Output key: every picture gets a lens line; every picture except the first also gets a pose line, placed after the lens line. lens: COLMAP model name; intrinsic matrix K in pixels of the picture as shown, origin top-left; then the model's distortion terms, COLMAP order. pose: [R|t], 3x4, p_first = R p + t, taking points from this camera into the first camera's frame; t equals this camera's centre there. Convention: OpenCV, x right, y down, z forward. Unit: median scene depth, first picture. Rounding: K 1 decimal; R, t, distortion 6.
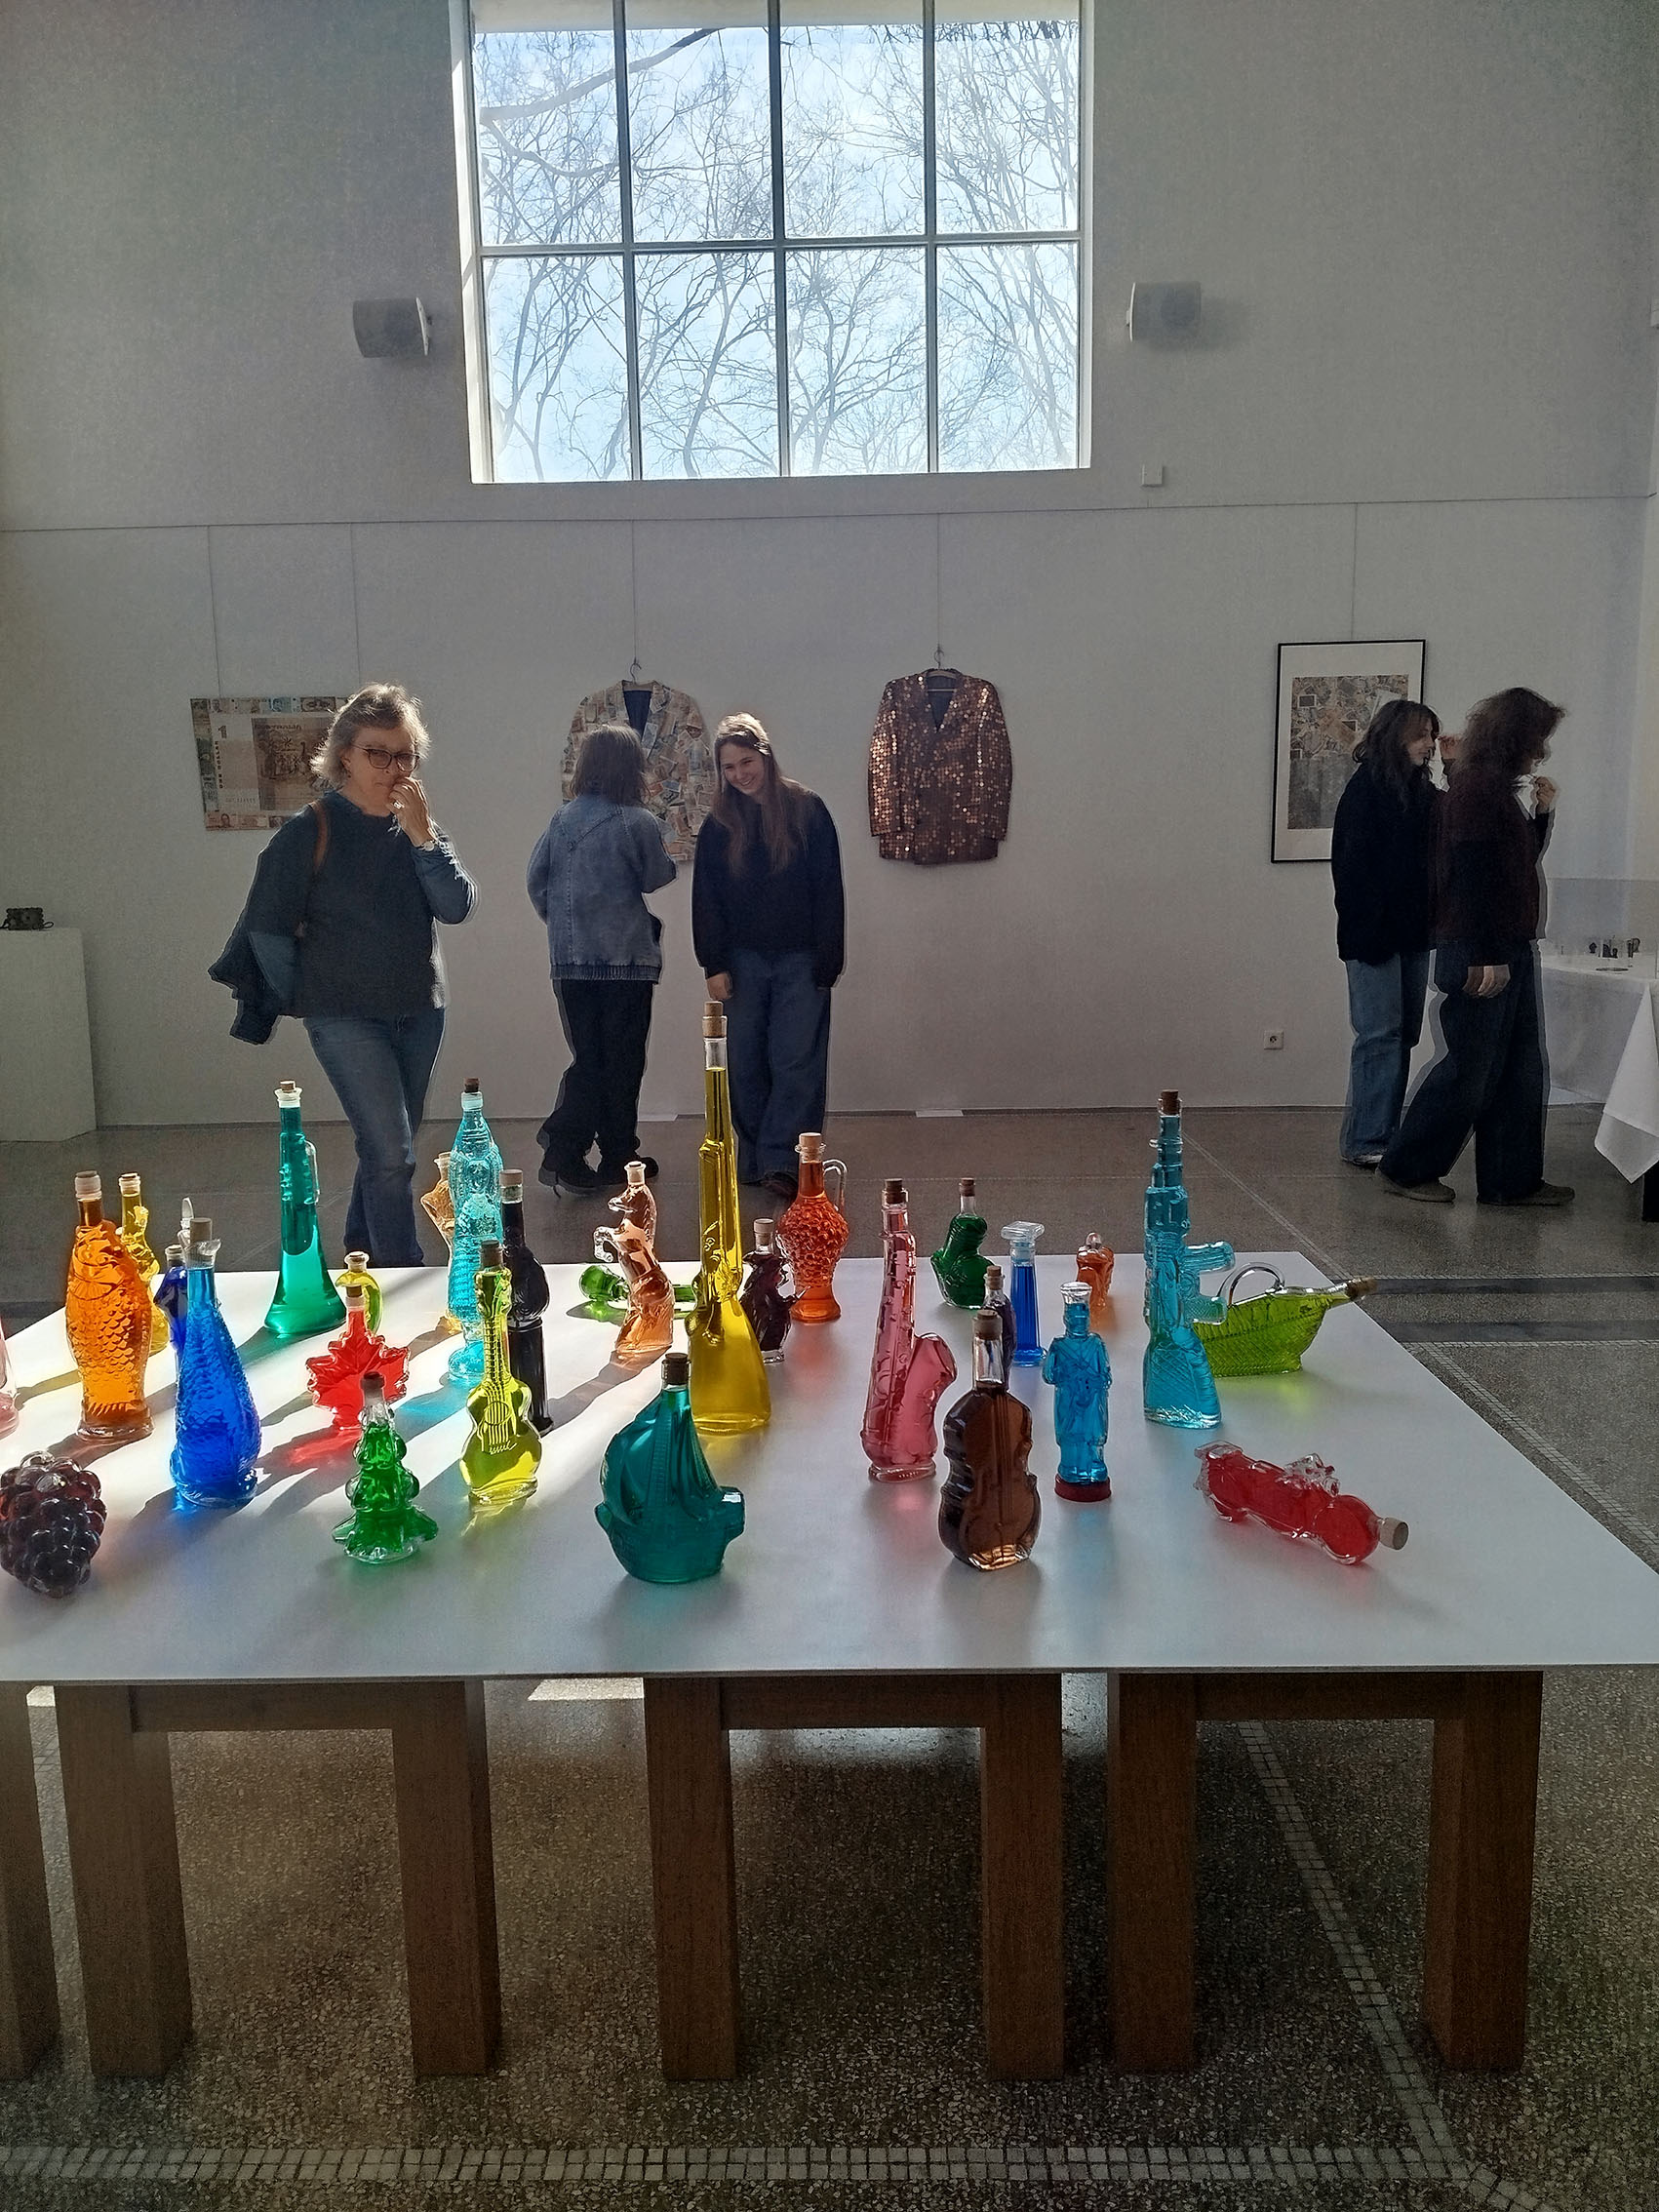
lens RADIAL K [[1552.9, 0, 829.5], [0, 1552.9, 1106.0], [0, 0, 1]] dist [-0.007617, -0.001176]
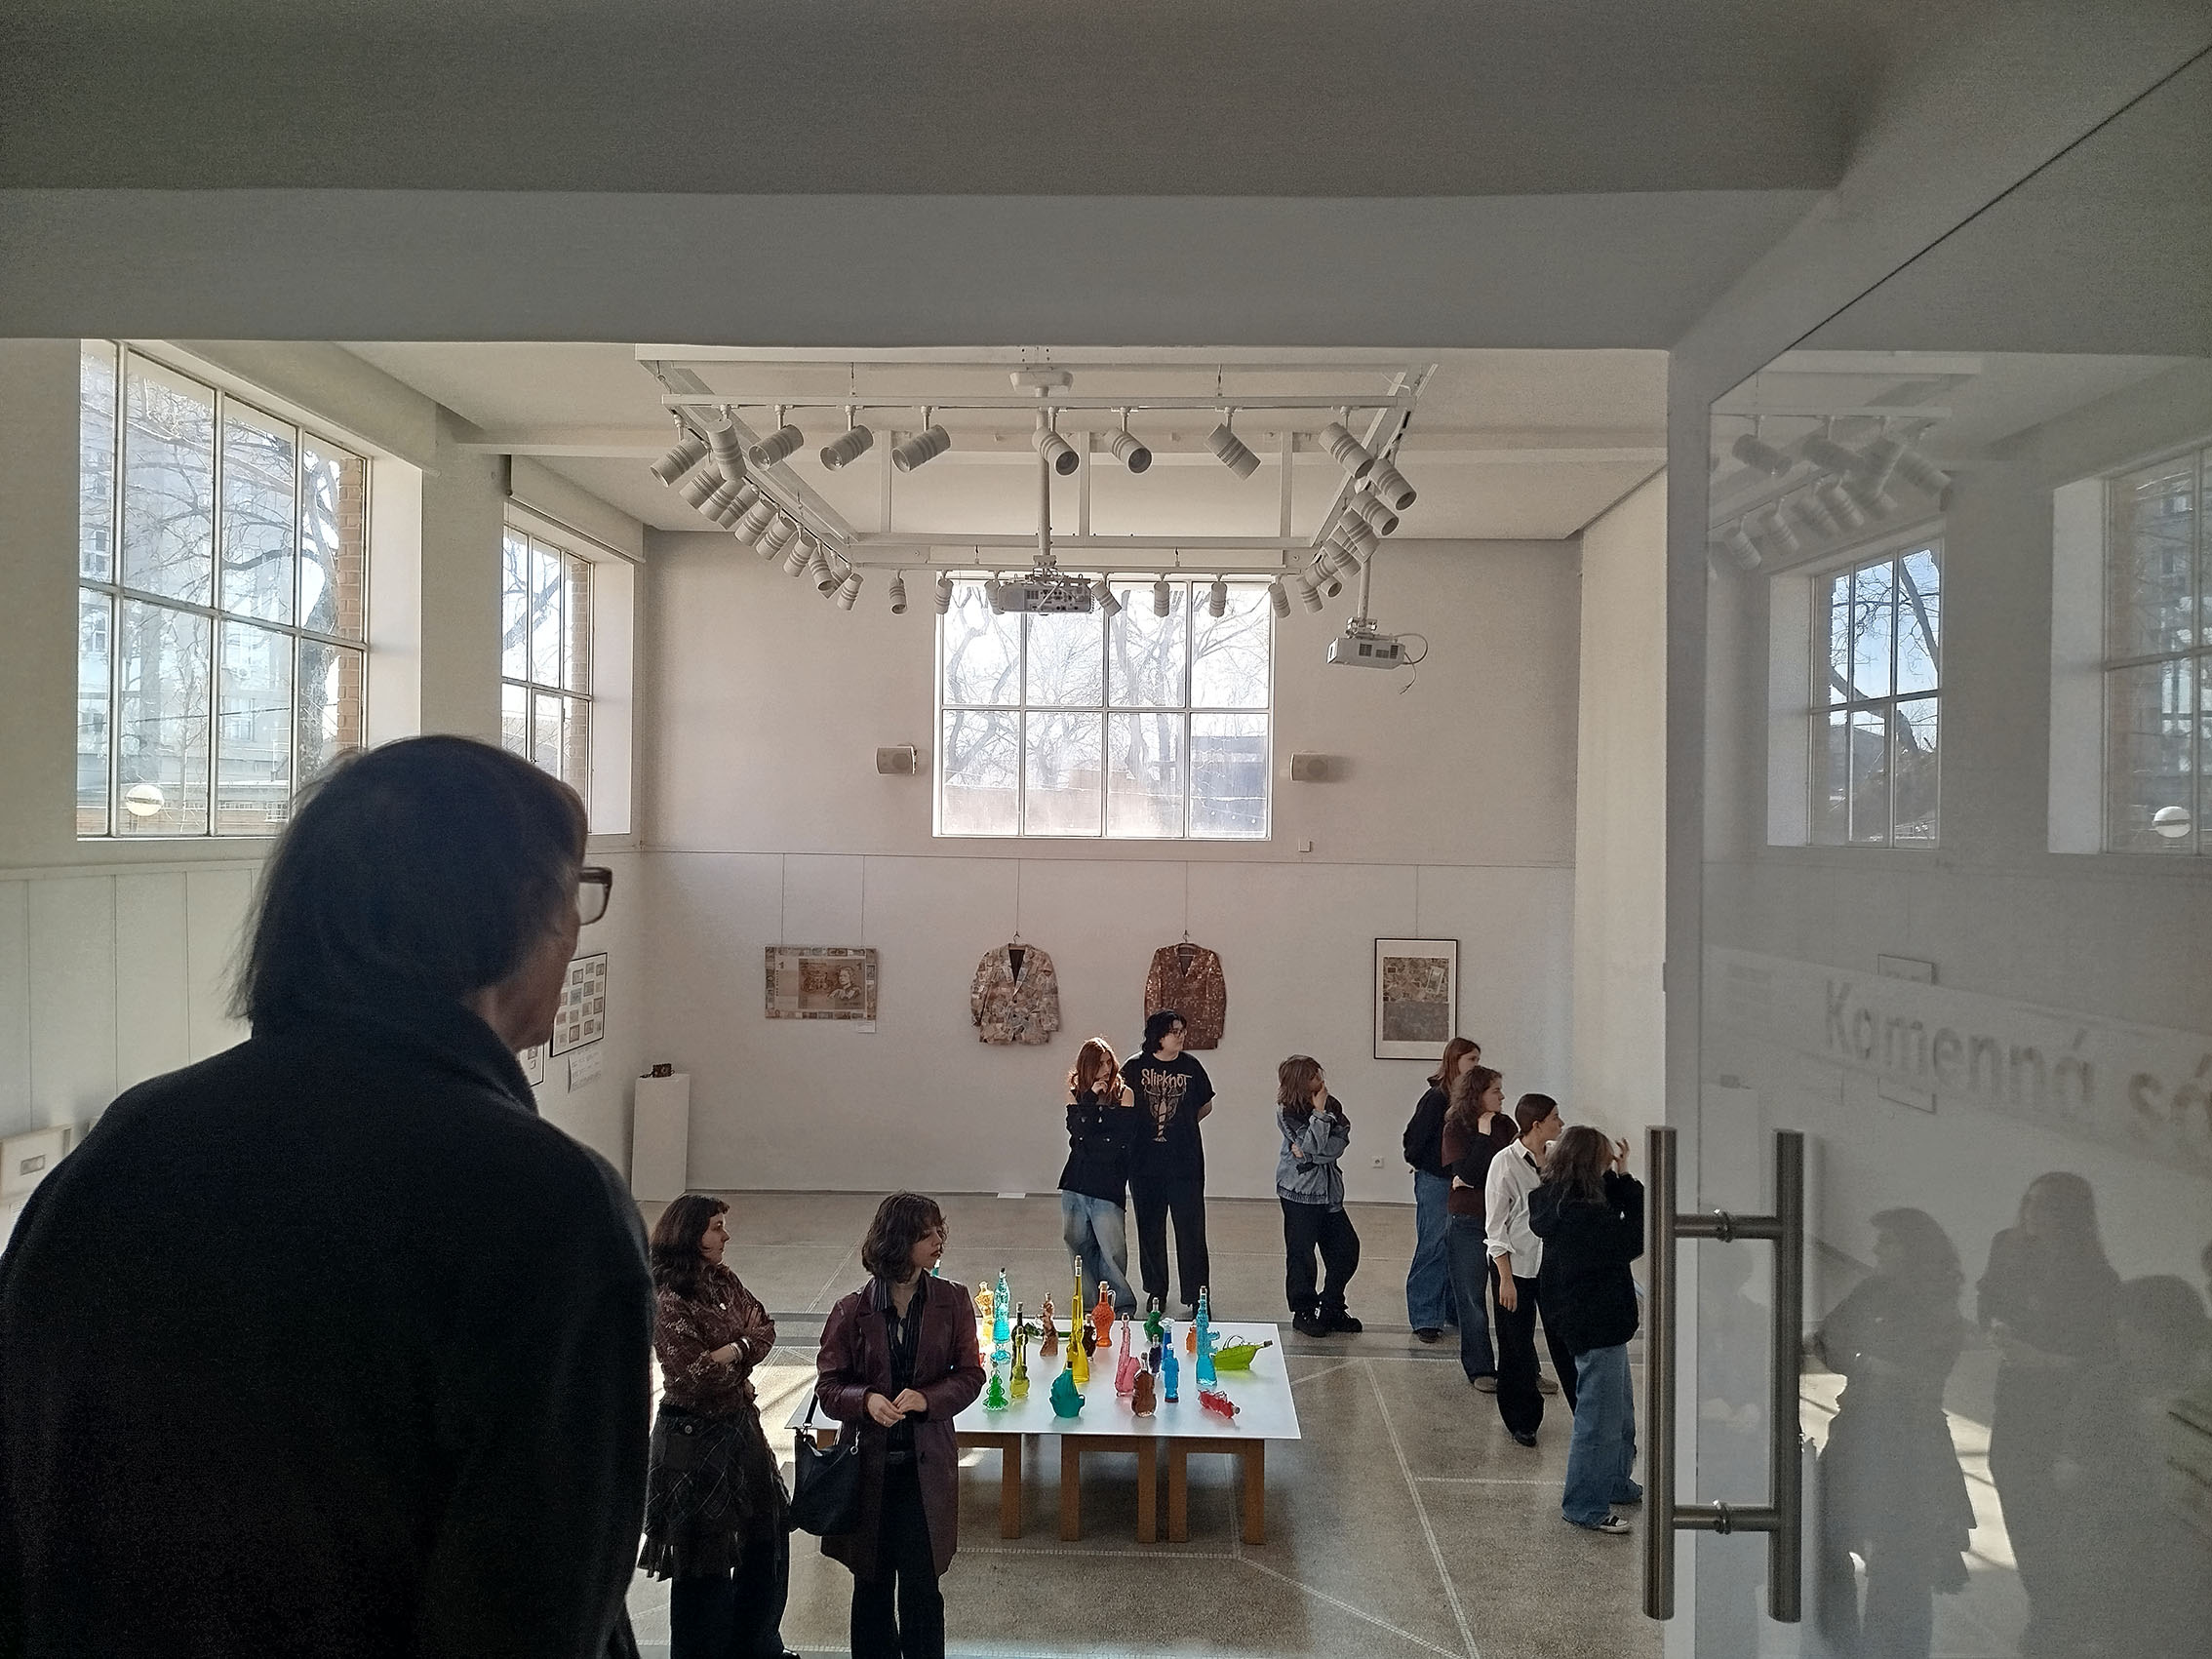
lens RADIAL K [[1211.9, 0, 1112.7], [0, 1211.9, 886.6], [0, 0, 1]] dist [0.029820, -0.012105]
pose [[0.999405, 0.031602, -0.013783, 0.013998], [-0.033698, 0.979871, -0.196765, -0.277942], [0.007287, 0.197113, 0.980354, -1.535410]]
